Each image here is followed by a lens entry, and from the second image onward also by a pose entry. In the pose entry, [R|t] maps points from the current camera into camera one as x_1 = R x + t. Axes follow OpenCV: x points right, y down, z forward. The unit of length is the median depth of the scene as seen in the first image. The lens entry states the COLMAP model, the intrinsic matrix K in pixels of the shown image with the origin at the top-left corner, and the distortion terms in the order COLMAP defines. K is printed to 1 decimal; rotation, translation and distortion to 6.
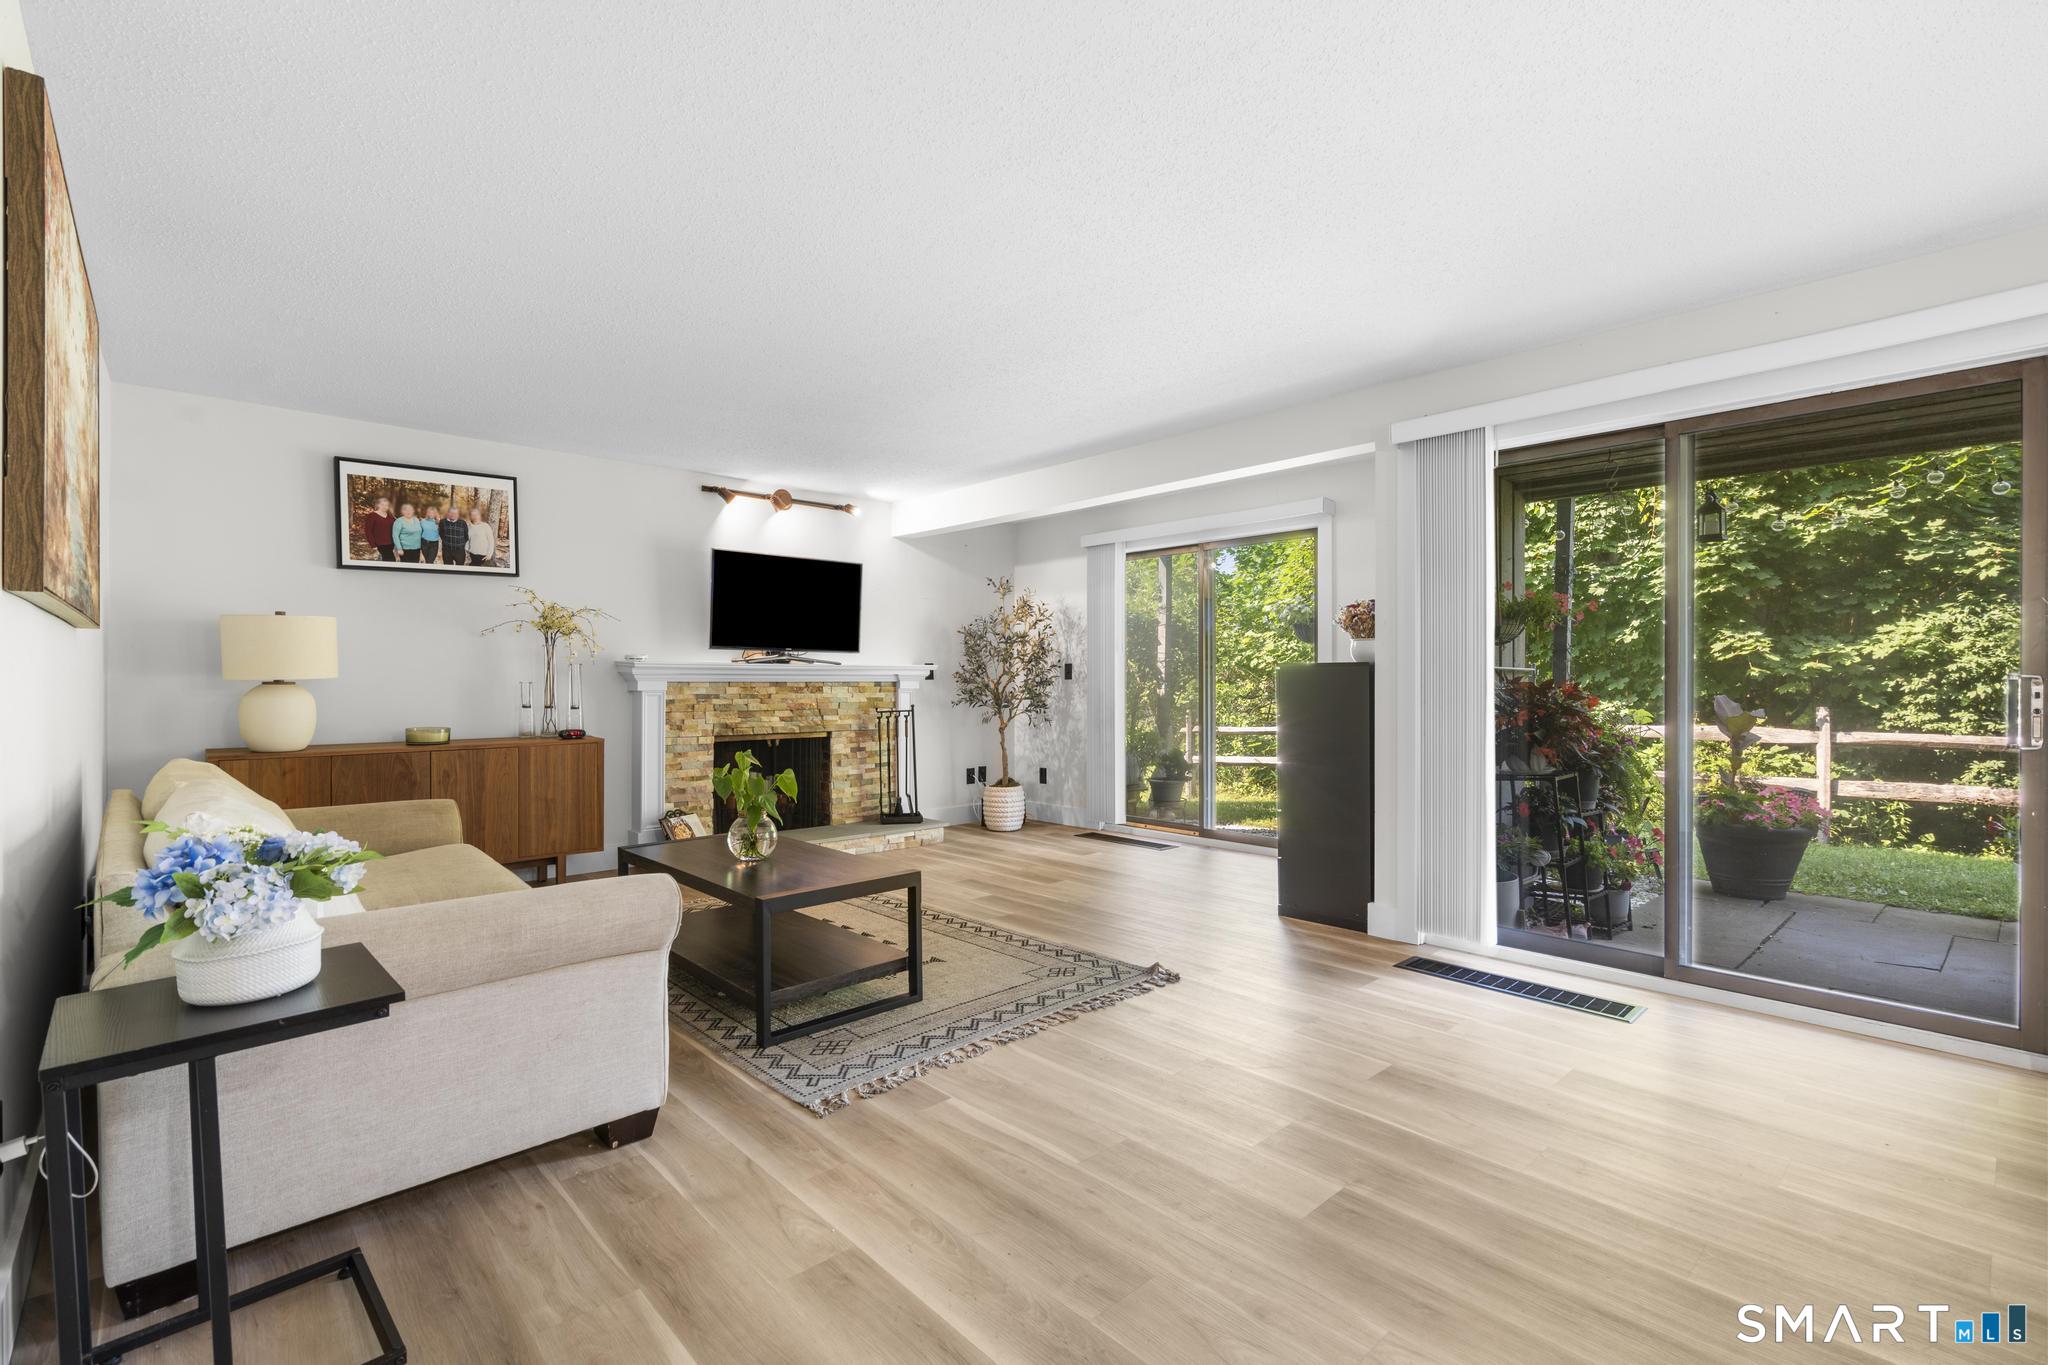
lens RADIAL K [[923.6, 0, 1030.1], [0, 923.6, 680.7], [0, 0, 1]] dist [-0.004369, 0.002627]
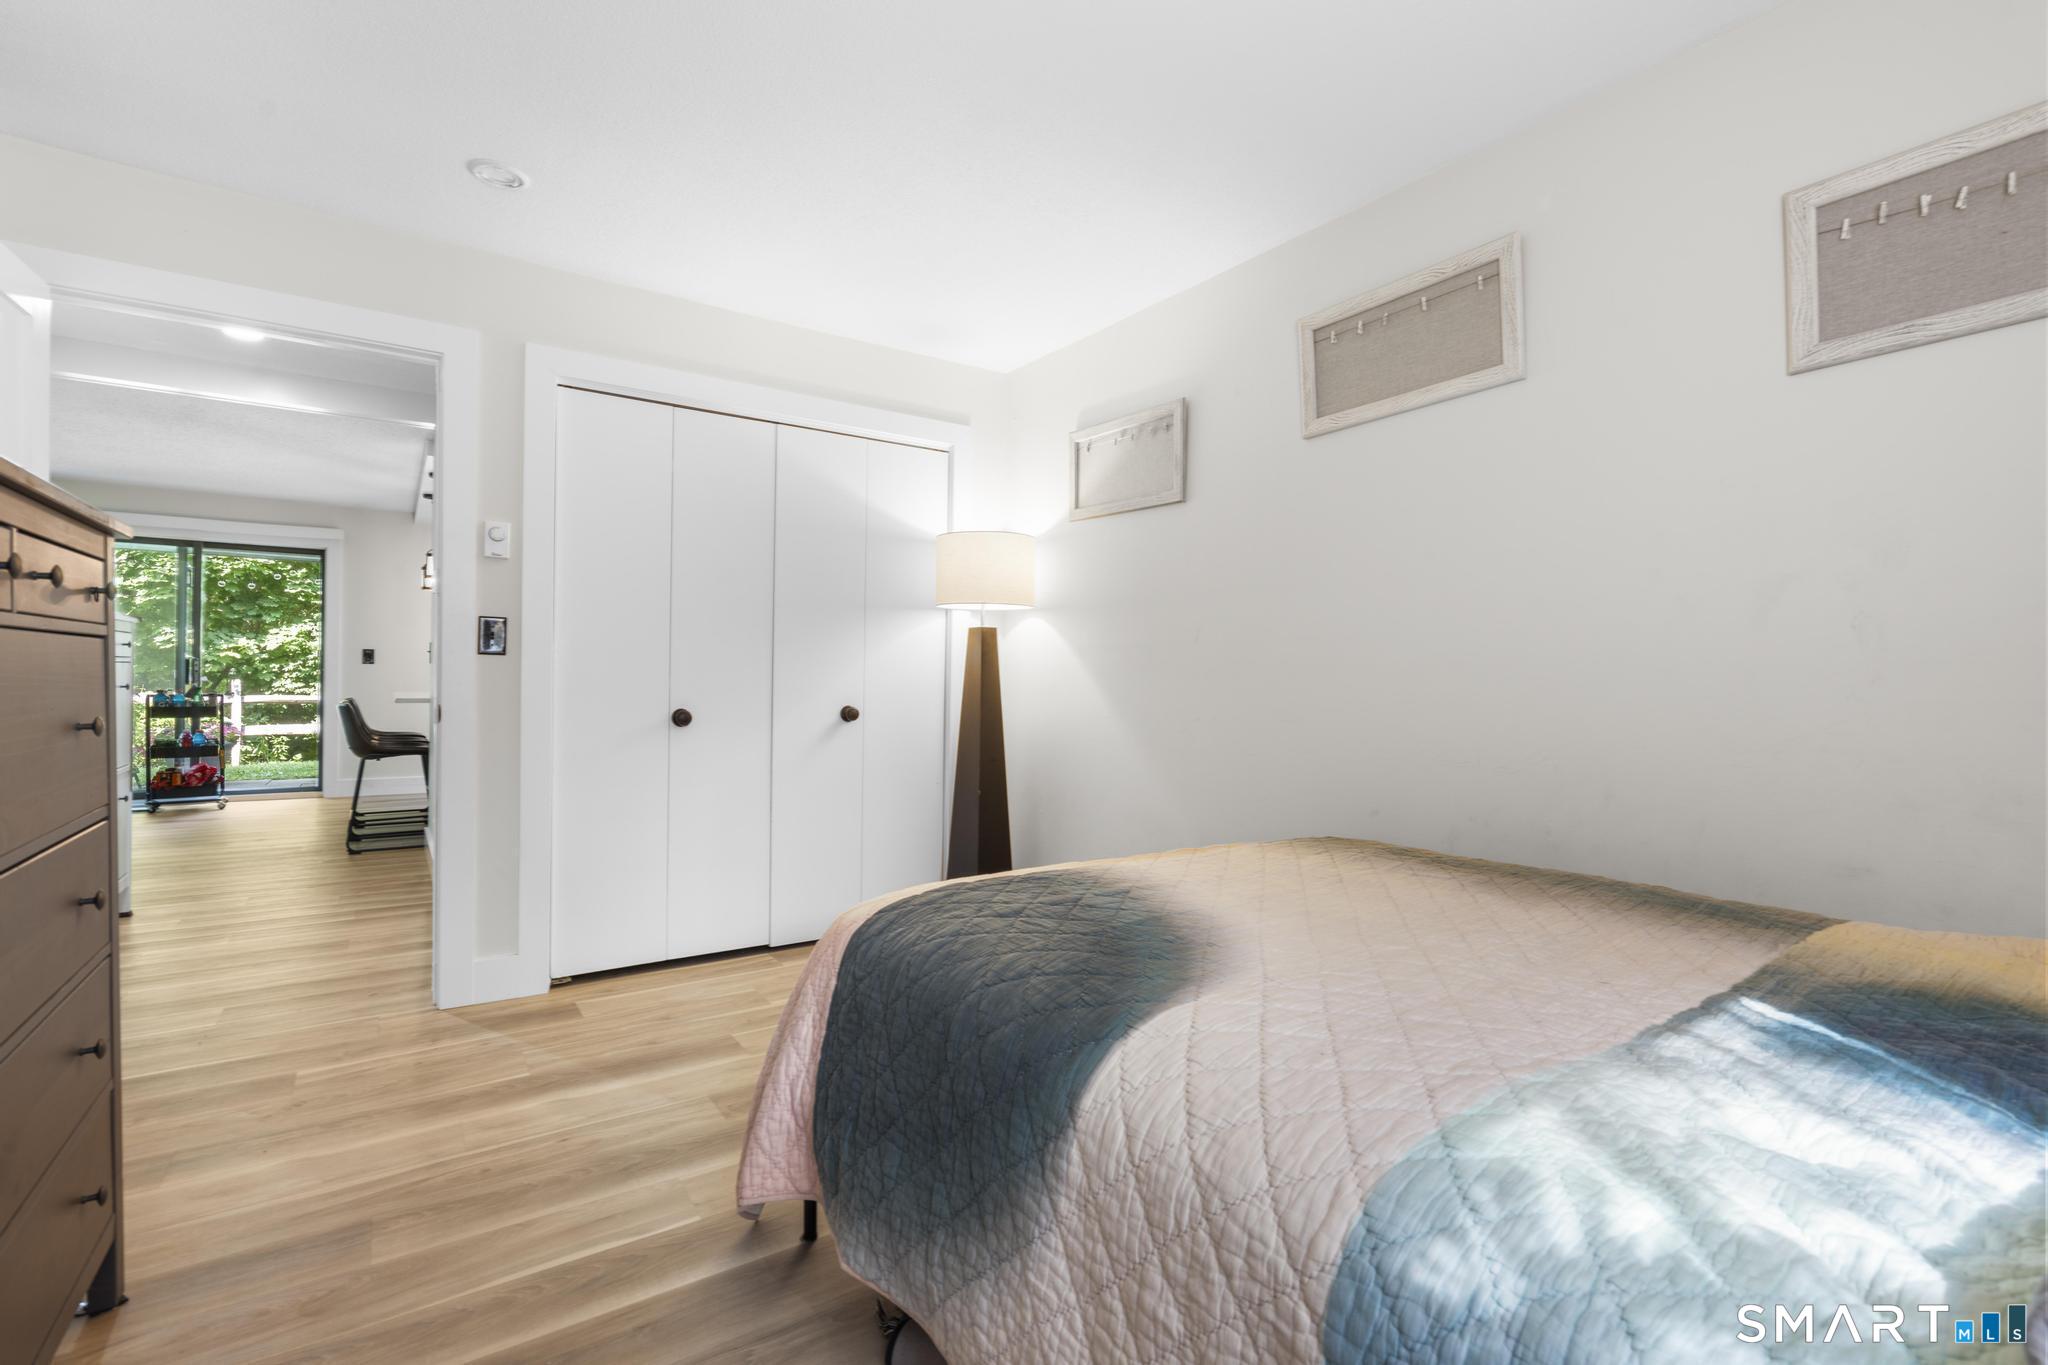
lens RADIAL K [[923.6, 0, 1035.7], [0, 923.6, 680.2], [0, 0, 1]] dist [-0.004369, 0.002627]
pose [[0.136296, -0.007407, 0.990640, -0.549177], [-0.006893, 0.999941, 0.008424, 0.006938], [-0.990644, -0.007976, 0.136237, -0.606747]]
